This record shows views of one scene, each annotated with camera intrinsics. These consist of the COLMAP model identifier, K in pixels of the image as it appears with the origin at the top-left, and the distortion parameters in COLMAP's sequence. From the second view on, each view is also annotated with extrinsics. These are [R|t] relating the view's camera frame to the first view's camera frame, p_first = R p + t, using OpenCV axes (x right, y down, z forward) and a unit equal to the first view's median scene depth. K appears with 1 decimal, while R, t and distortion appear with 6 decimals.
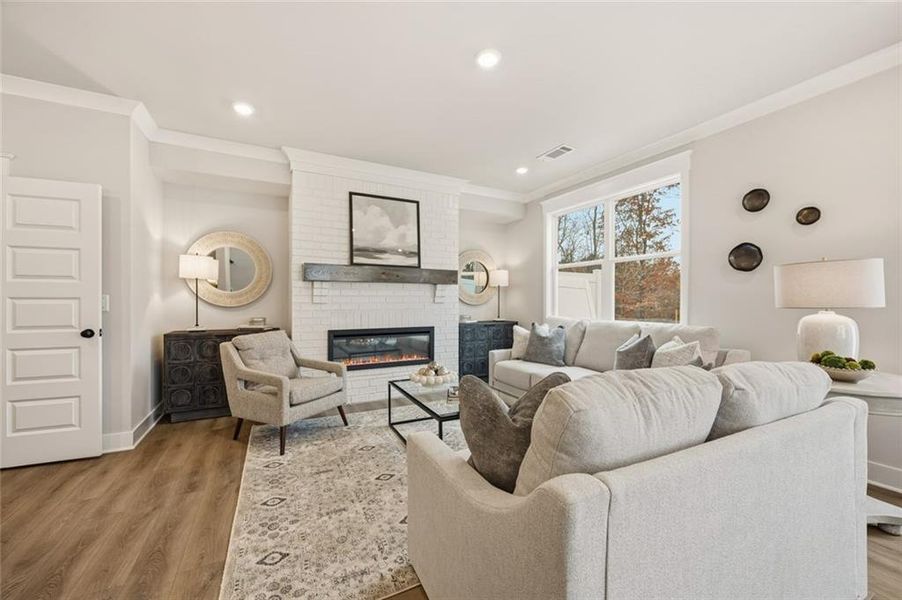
lens RADIAL K [[357.6, 0, 455.8], [0, 357.6, 300.6], [0, 0, 1]] dist [-0.002311, 0.000404]
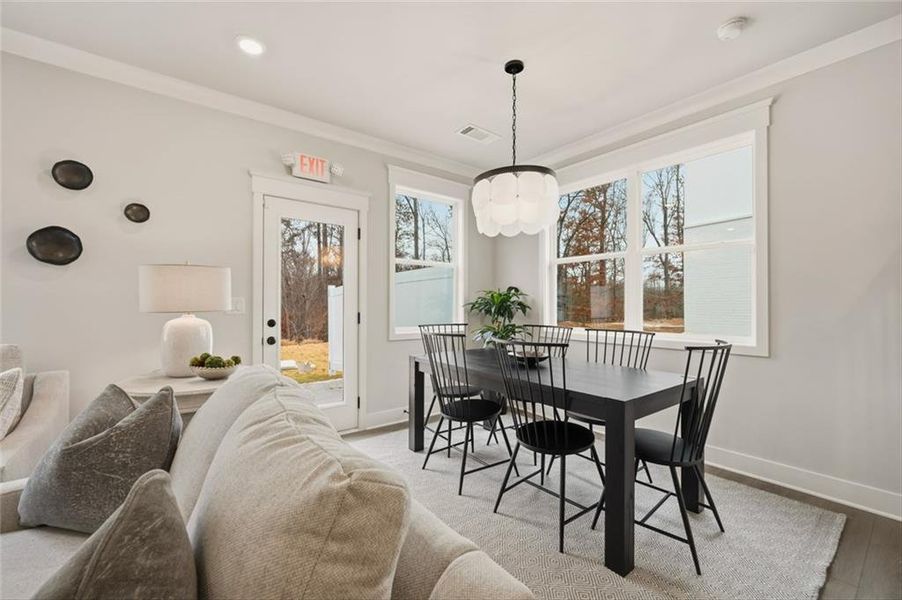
lens RADIAL K [[373.0, 0, 450.6], [0, 373.0, 300.1], [0, 0, 1]] dist [0.002977, -0.000147]
pose [[-0.168101, 0.010206, 0.985717, -0.068797], [-0.002108, 0.999940, -0.010713, -0.001203], [-0.985767, -0.003878, -0.168070, 0.233663]]
